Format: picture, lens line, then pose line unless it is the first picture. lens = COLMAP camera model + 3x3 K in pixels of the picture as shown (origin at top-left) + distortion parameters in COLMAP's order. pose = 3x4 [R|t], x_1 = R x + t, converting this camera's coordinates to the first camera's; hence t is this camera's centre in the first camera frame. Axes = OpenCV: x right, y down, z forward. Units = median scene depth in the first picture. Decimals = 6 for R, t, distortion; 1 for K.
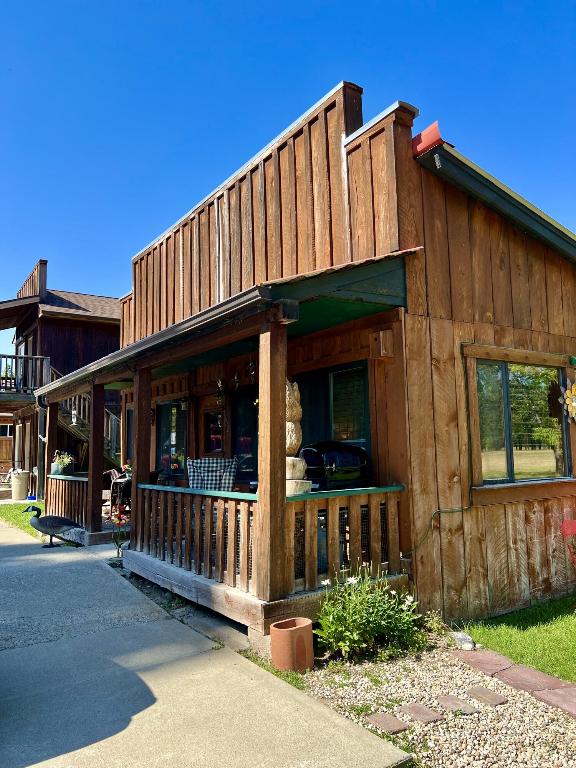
lens RADIAL K [[579.0, 0, 281.6], [0, 579.0, 381.3], [0, 0, 1]] dist [0.051612, -0.066632]
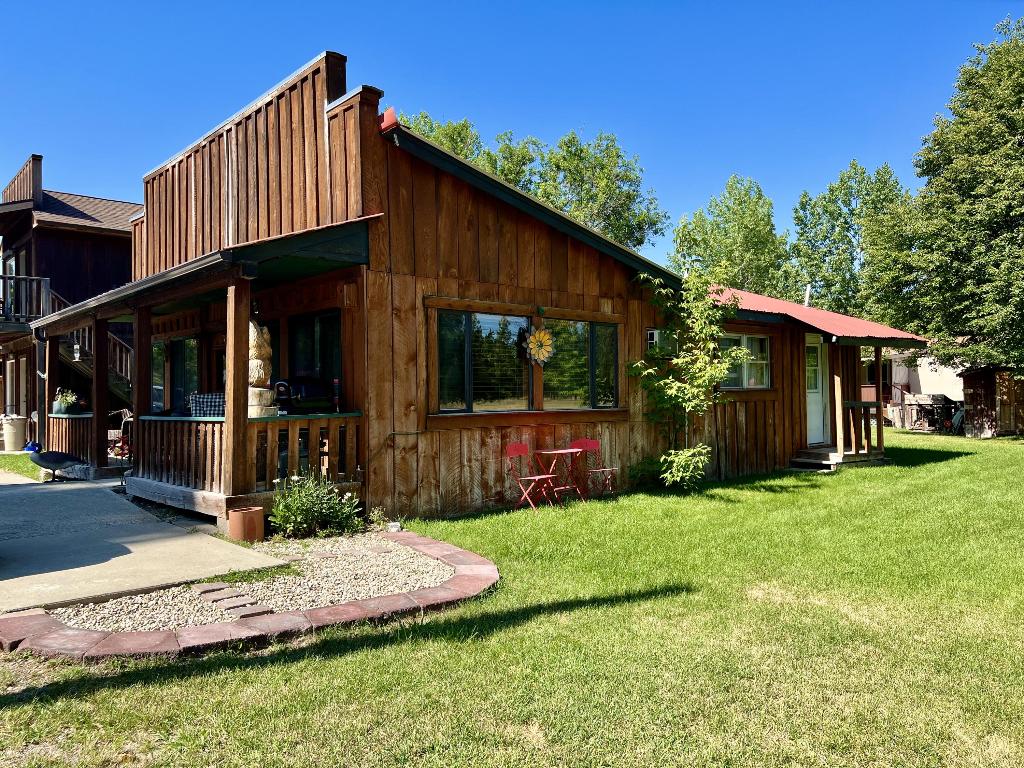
lens RADIAL K [[772.1, 0, 519.6], [0, 772.1, 384.5], [0, 0, 1]] dist [0.051612, -0.066632]
pose [[0.987447, 0.008415, 0.157723, 0.248540], [-0.023665, 0.995190, 0.095060, -0.037900], [-0.156165, -0.097599, 0.982897, -0.579304]]
